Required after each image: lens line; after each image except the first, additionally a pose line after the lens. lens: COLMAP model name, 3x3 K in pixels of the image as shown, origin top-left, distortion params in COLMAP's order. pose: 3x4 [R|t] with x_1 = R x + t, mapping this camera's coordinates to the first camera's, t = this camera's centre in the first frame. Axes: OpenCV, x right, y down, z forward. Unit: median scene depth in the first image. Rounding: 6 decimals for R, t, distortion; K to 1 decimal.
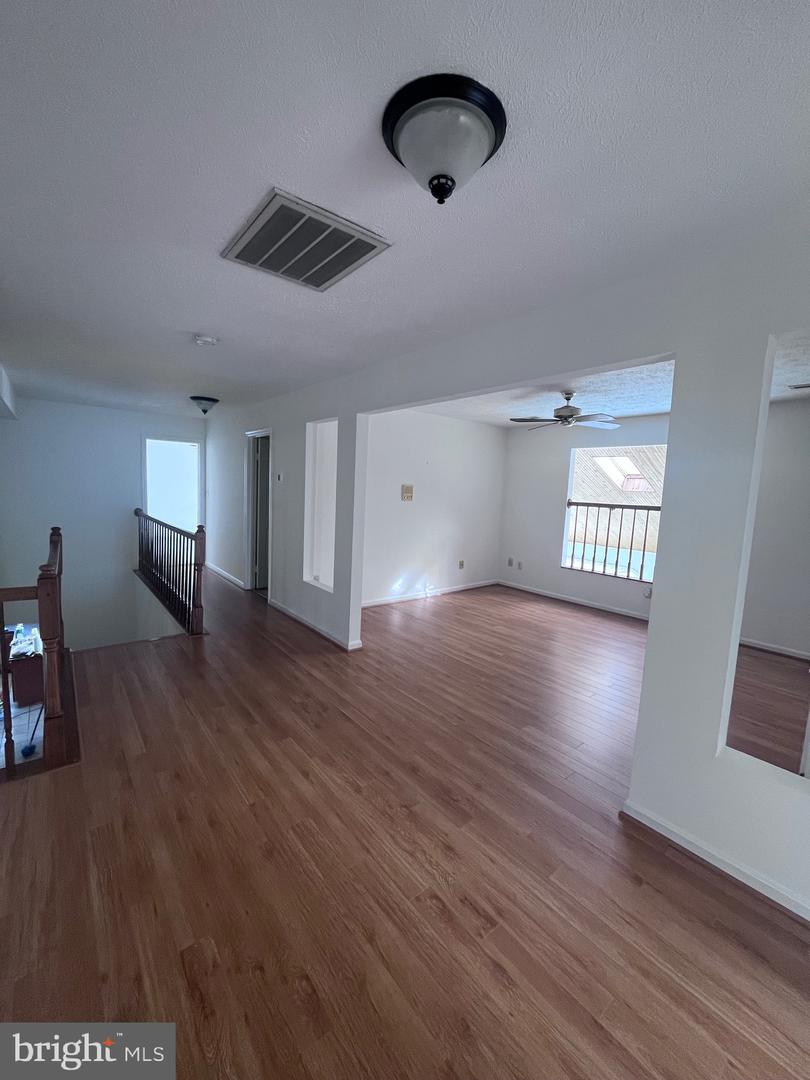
lens RADIAL K [[440.2, 0, 404.1], [0, 440.2, 535.7], [0, 0, 1]] dist [-0.001532, -0.000513]
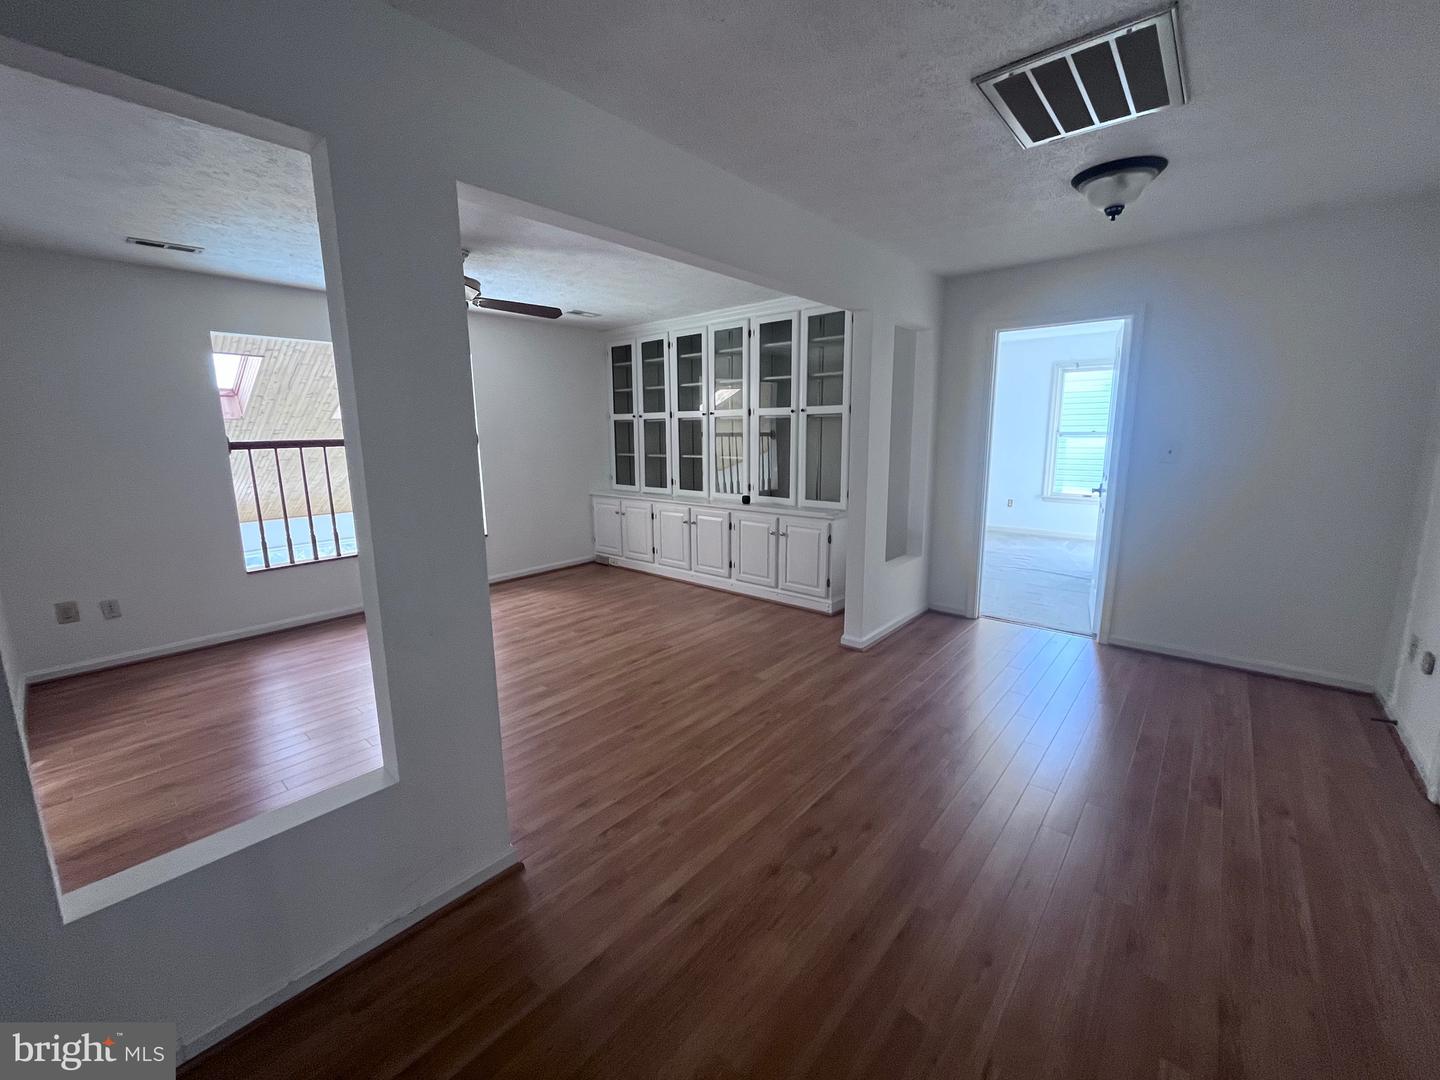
lens RADIAL K [[587.0, 0, 719.6], [0, 587.0, 535.9], [0, 0, 1]] dist [-0.001532, -0.000513]
pose [[-0.186392, -0.213875, 0.958914, -0.508909], [0.115359, 0.964502, 0.237545, -0.090695], [-0.975679, 0.154896, -0.155103, 0.772272]]
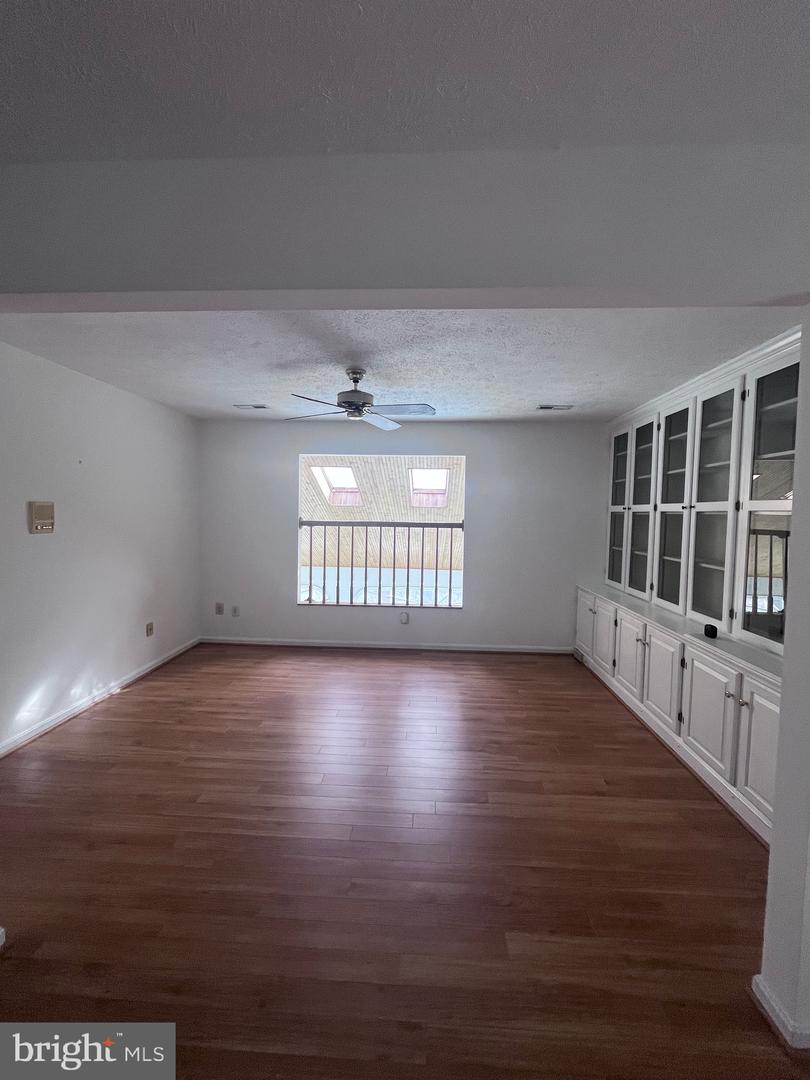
lens RADIAL K [[440.2, 0, 408.5], [0, 440.2, 531.9], [0, 0, 1]] dist [-0.001532, -0.000513]
pose [[0.663933, -0.062541, 0.745172, -0.114197], [0.094200, 0.995553, -0.000375, -0.051623], [-0.741835, 0.070444, 0.666872, 0.440101]]
